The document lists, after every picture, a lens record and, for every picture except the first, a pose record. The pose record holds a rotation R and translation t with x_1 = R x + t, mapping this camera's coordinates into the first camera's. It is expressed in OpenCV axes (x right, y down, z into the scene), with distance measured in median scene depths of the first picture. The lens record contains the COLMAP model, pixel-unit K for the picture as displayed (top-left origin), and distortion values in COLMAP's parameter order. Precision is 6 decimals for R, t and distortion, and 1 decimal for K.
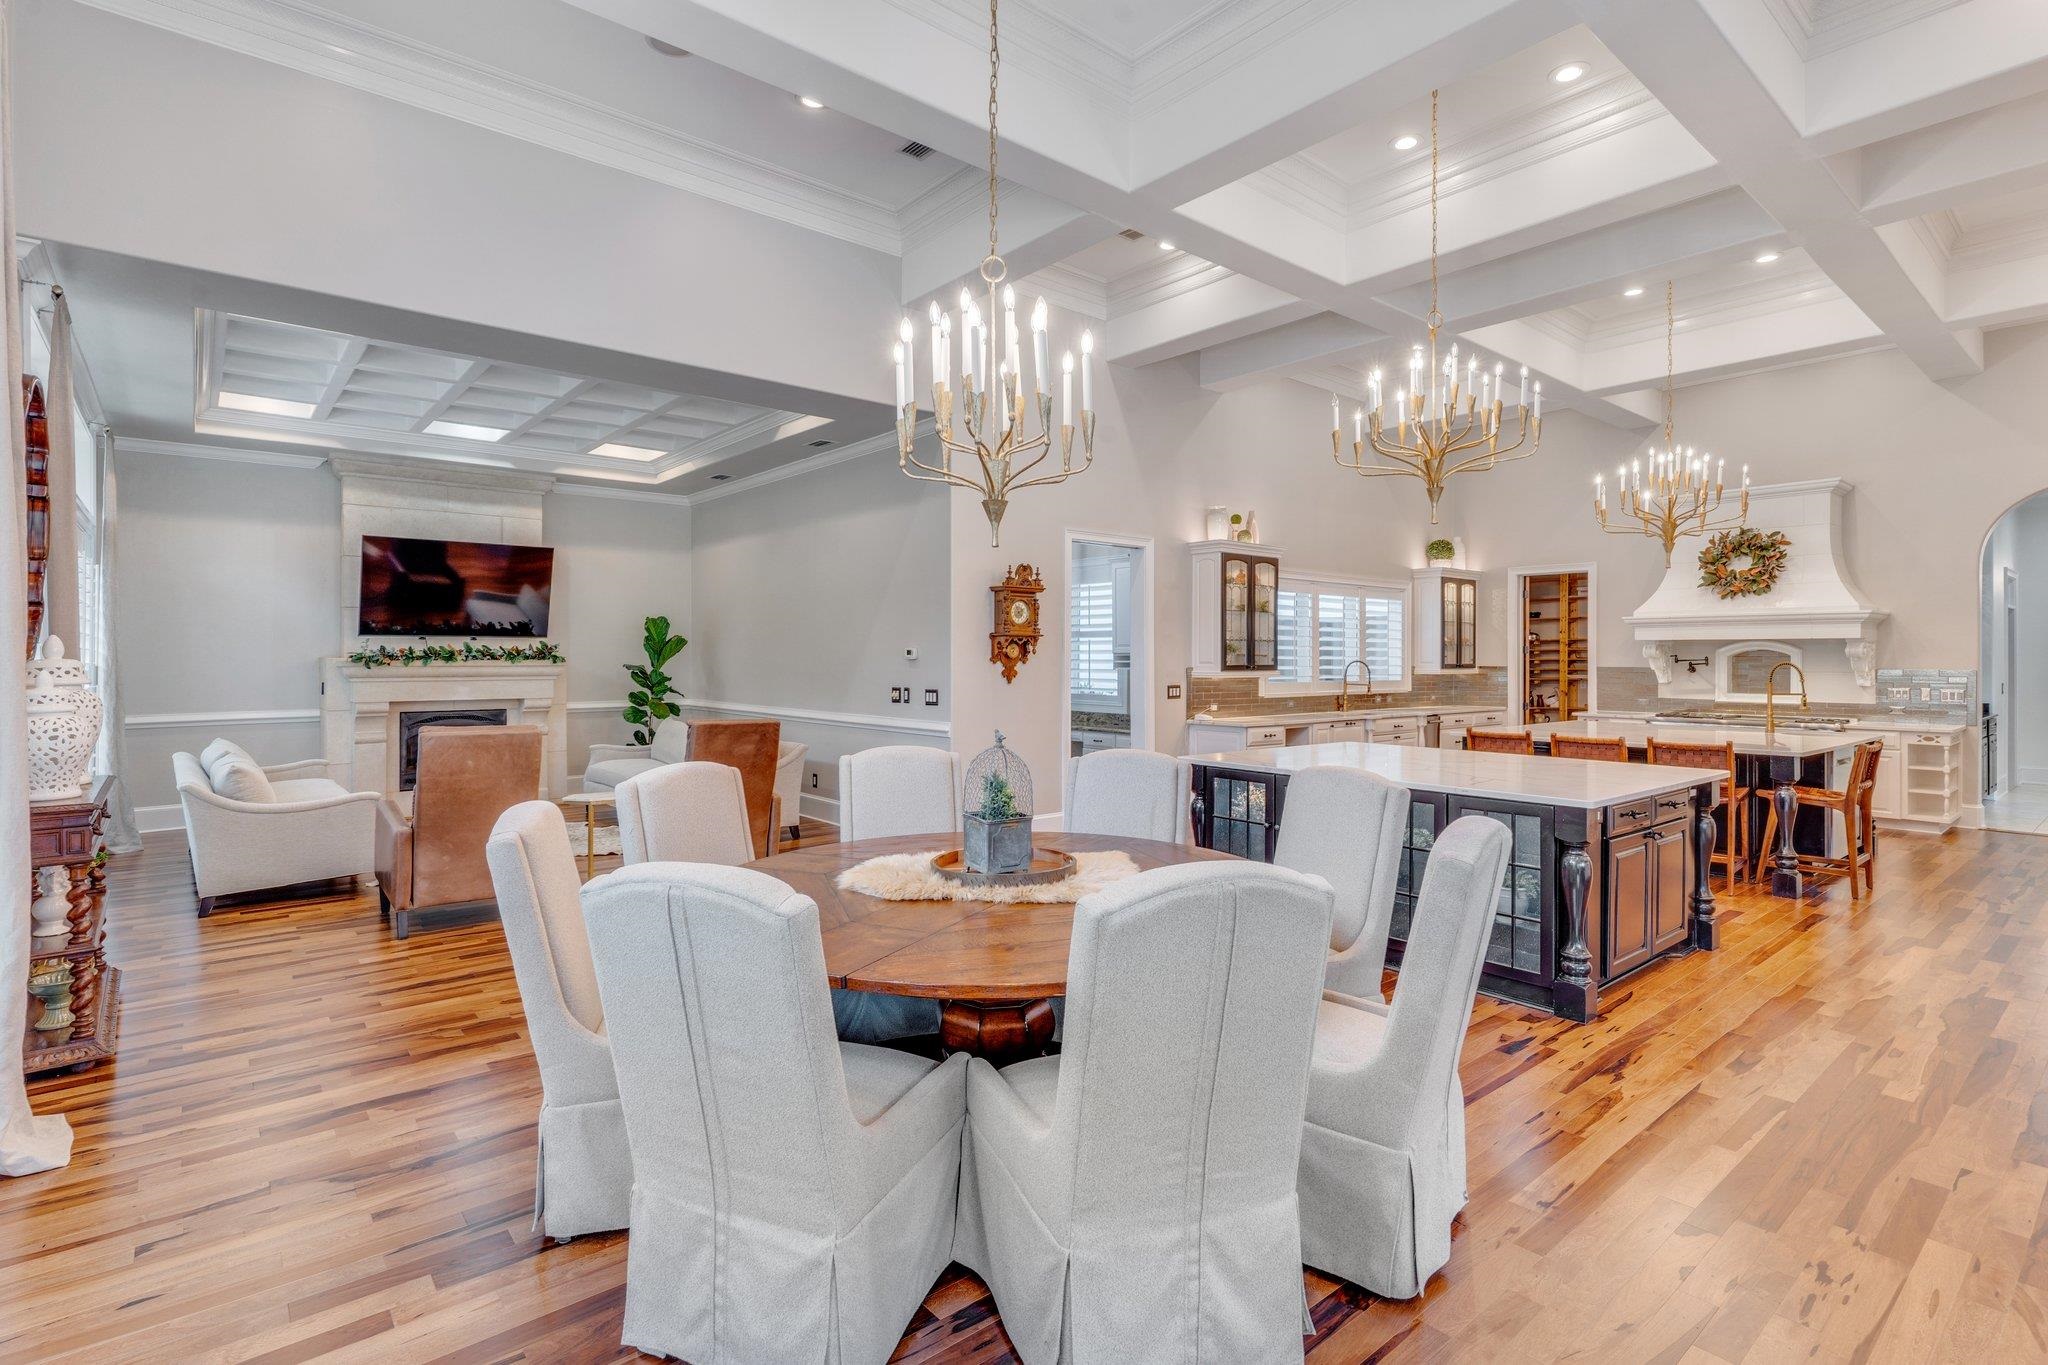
lens RADIAL K [[992.4, 0, 1015.7], [0, 992.4, 652.0], [0, 0, 1]] dist [-0.000398, 0.000536]
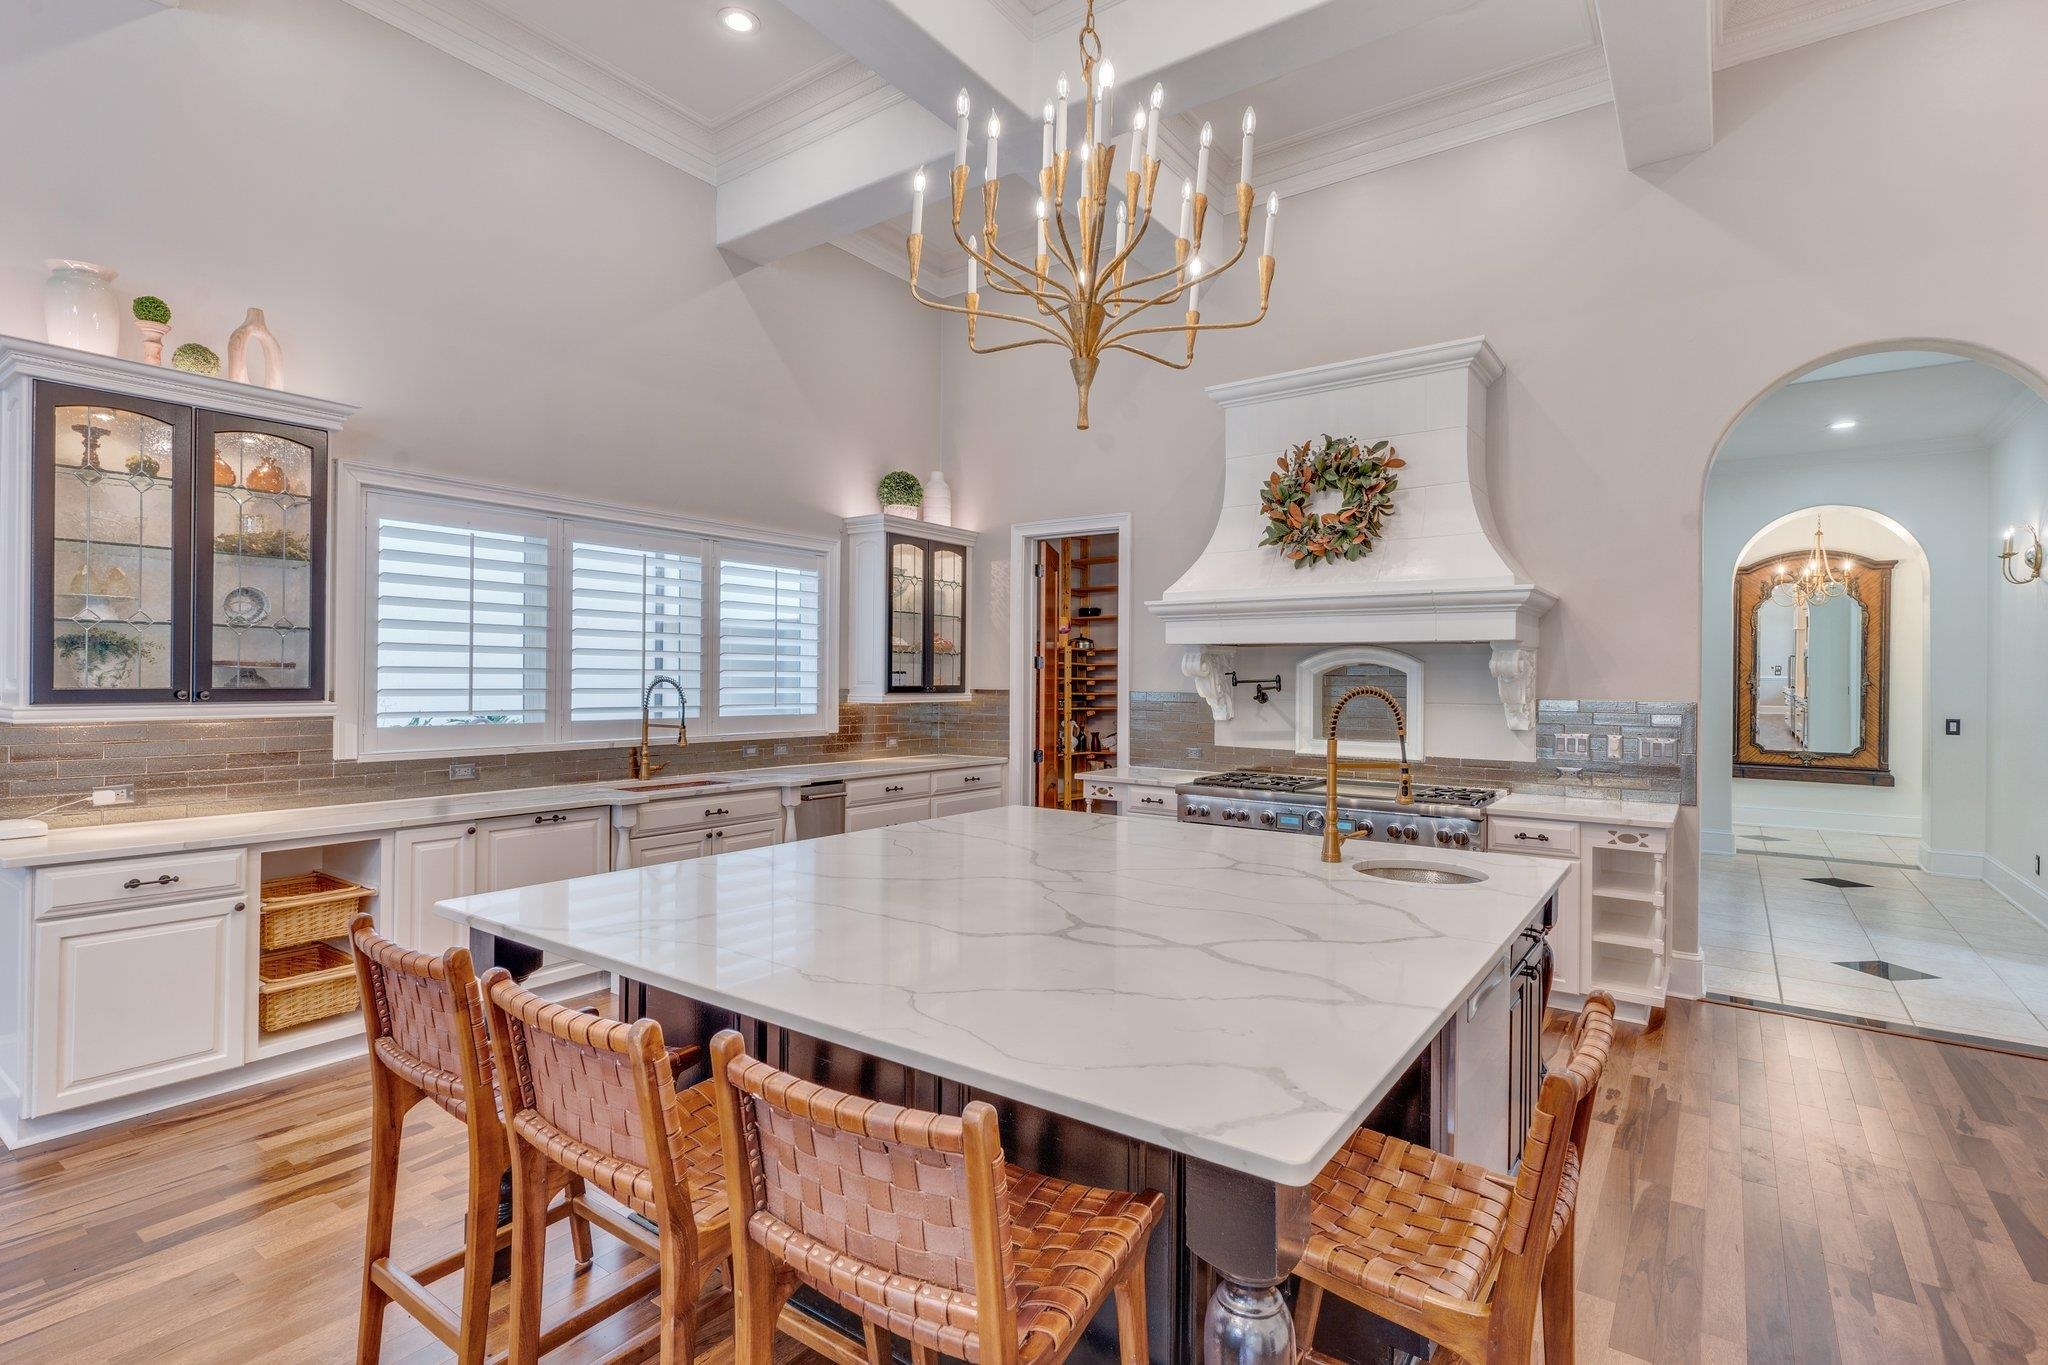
lens RADIAL K [[992.4, 0, 1019.0], [0, 992.4, 671.4], [0, 0, 1]] dist [-0.000398, 0.000536]
pose [[0.968262, 0.007057, 0.249839, 0.430788], [-0.007403, 0.999973, 0.000443, 0.003744], [-0.249829, -0.002279, 0.968287, 0.514423]]
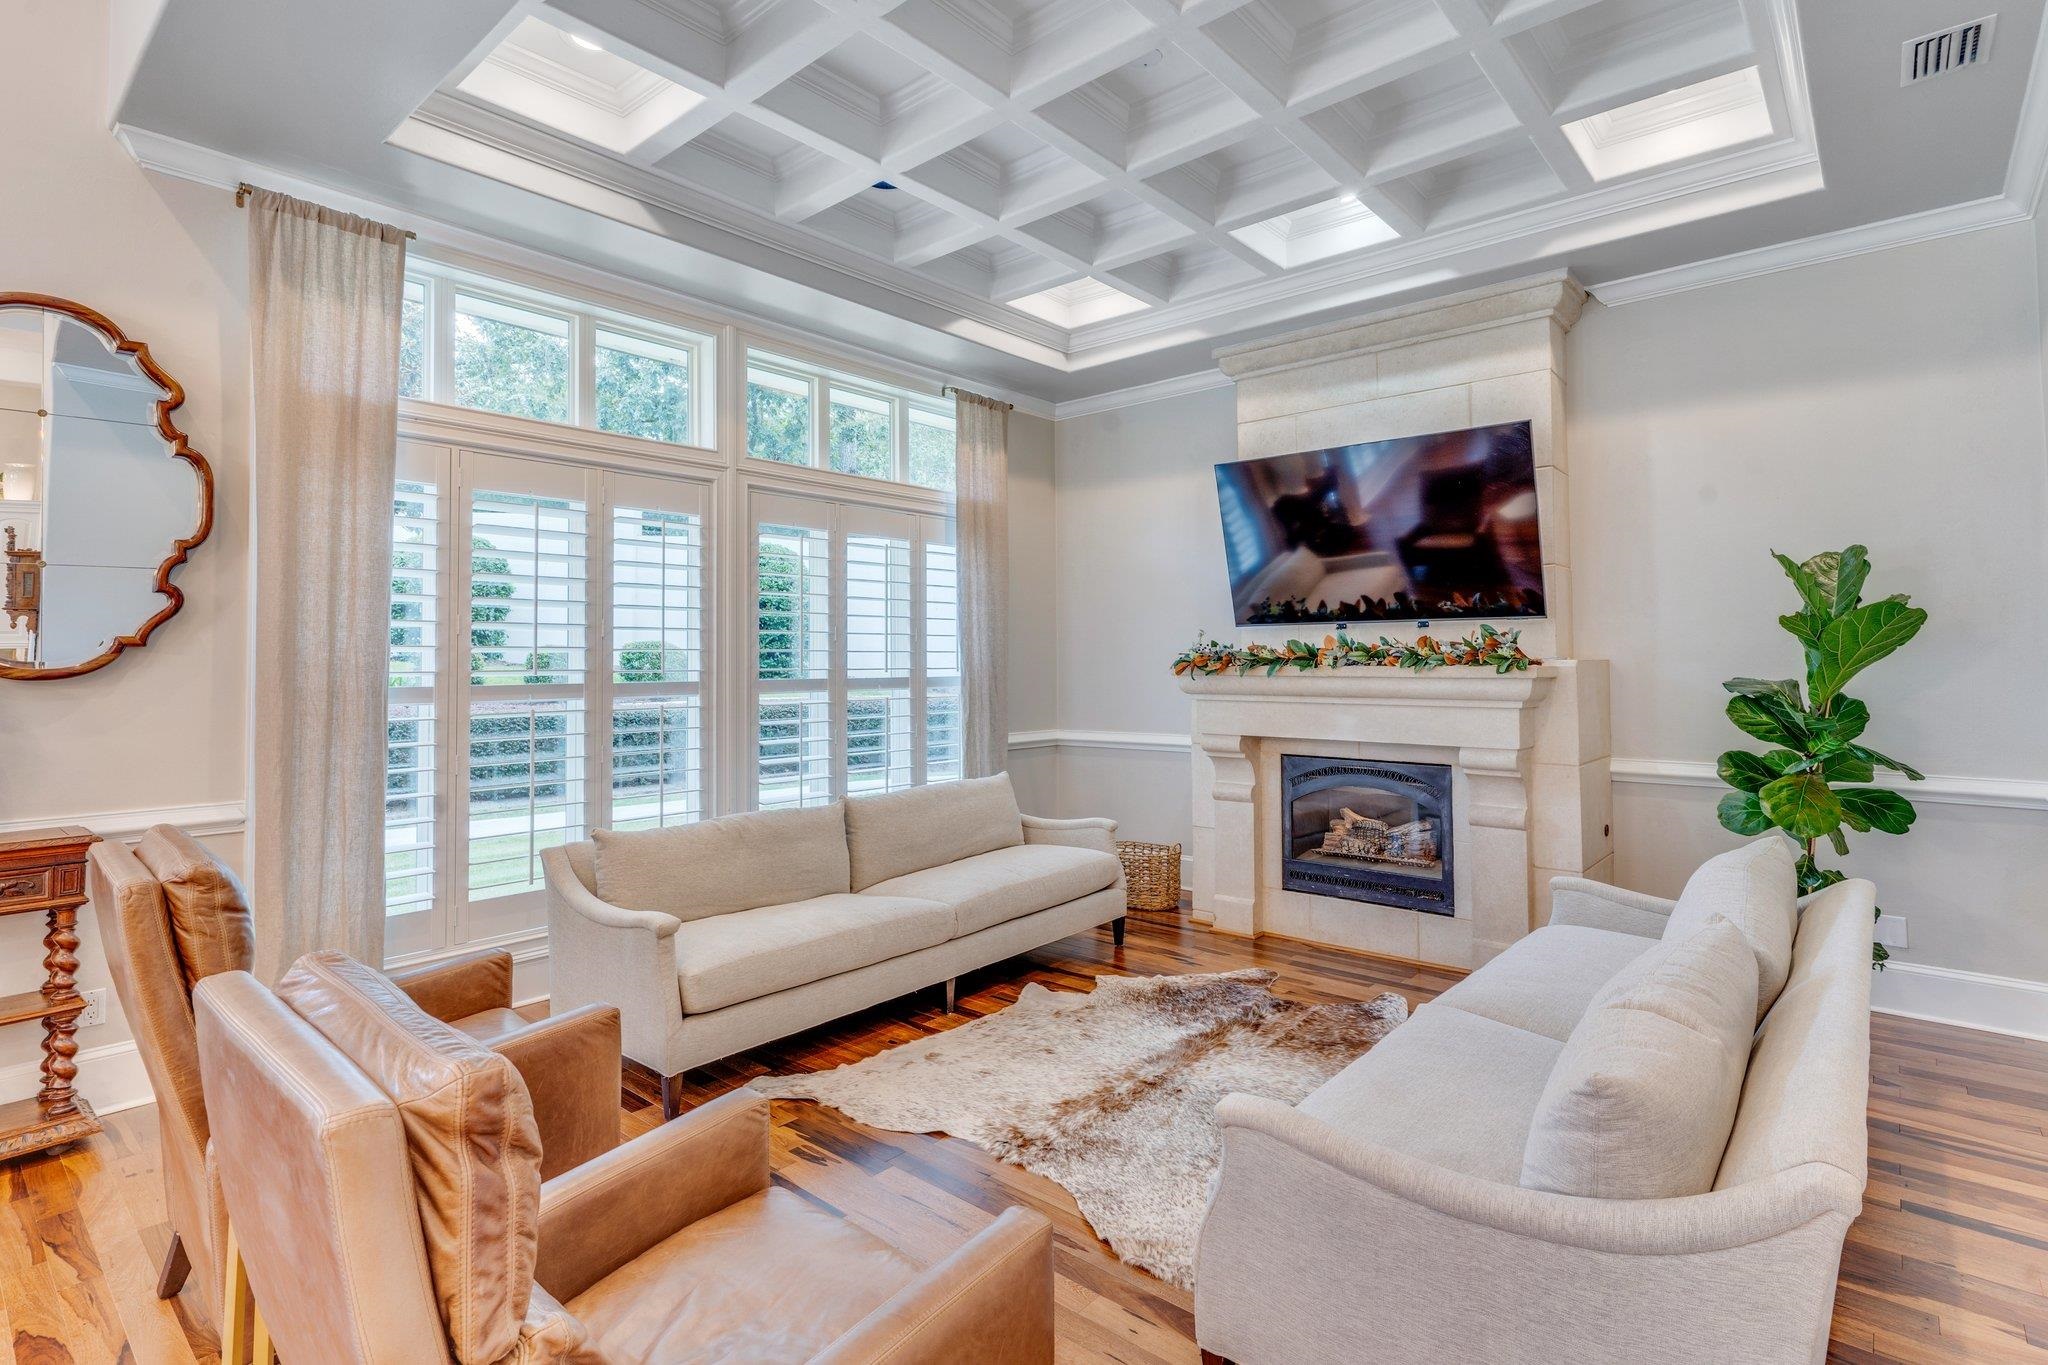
lens RADIAL K [[992.4, 0, 1033.2], [0, 992.4, 665.6], [0, 0, 1]] dist [-0.000398, 0.000536]
pose [[0.159125, 0.001272, -0.987258, -0.052797], [0.006837, 0.999974, 0.002390, 0.005242], [0.987235, -0.007131, 0.159112, 0.696548]]
